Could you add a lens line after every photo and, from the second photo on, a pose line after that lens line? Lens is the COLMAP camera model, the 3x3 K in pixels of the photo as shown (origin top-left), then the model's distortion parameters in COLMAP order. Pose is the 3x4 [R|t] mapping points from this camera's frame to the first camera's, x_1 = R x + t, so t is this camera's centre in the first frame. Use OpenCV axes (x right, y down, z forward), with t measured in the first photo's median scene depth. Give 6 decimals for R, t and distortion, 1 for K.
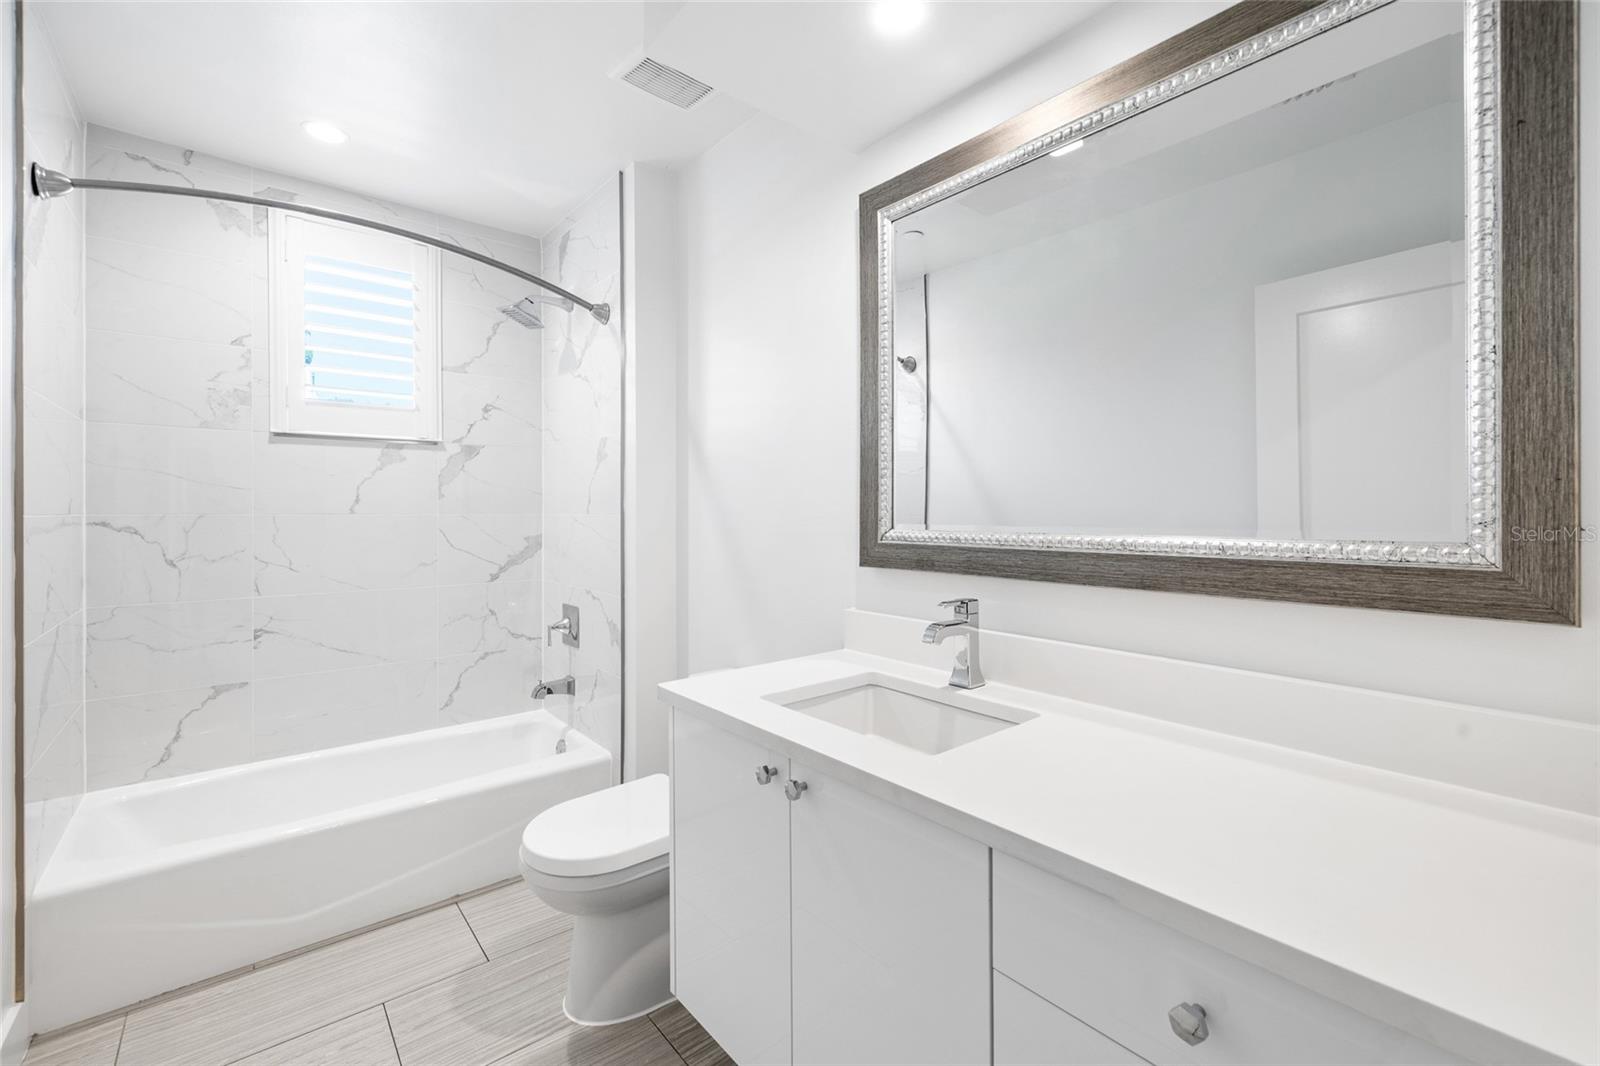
lens RADIAL K [[678.8, 0, 800.0], [0, 678.8, 533.0], [0, 0, 1]] dist [-0.000507, -0.000486]
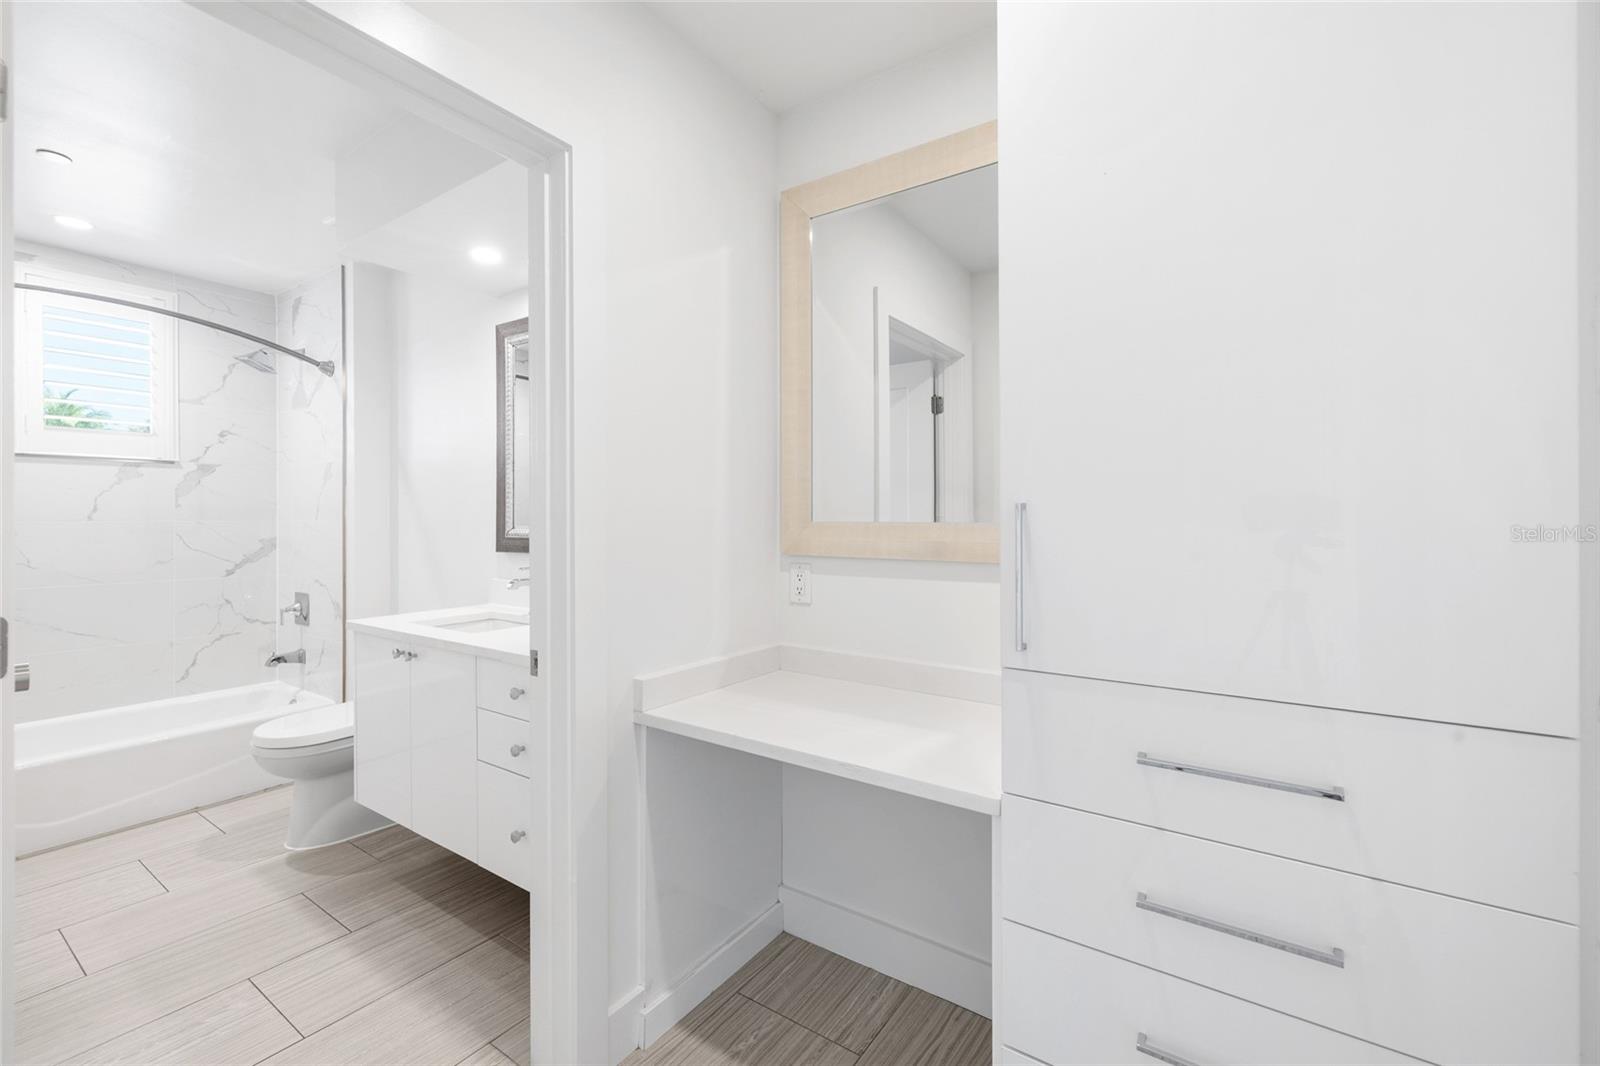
lens RADIAL K [[678.8, 0, 800.0], [0, 678.8, 533.0], [0, 0, 1]] dist [-0.000507, -0.000486]
pose [[0.961811, -0.004872, 0.273673, 0.213157], [0.008104, 0.999910, -0.010680, 0.016414], [-0.273596, 0.012490, 0.961764, -0.479671]]
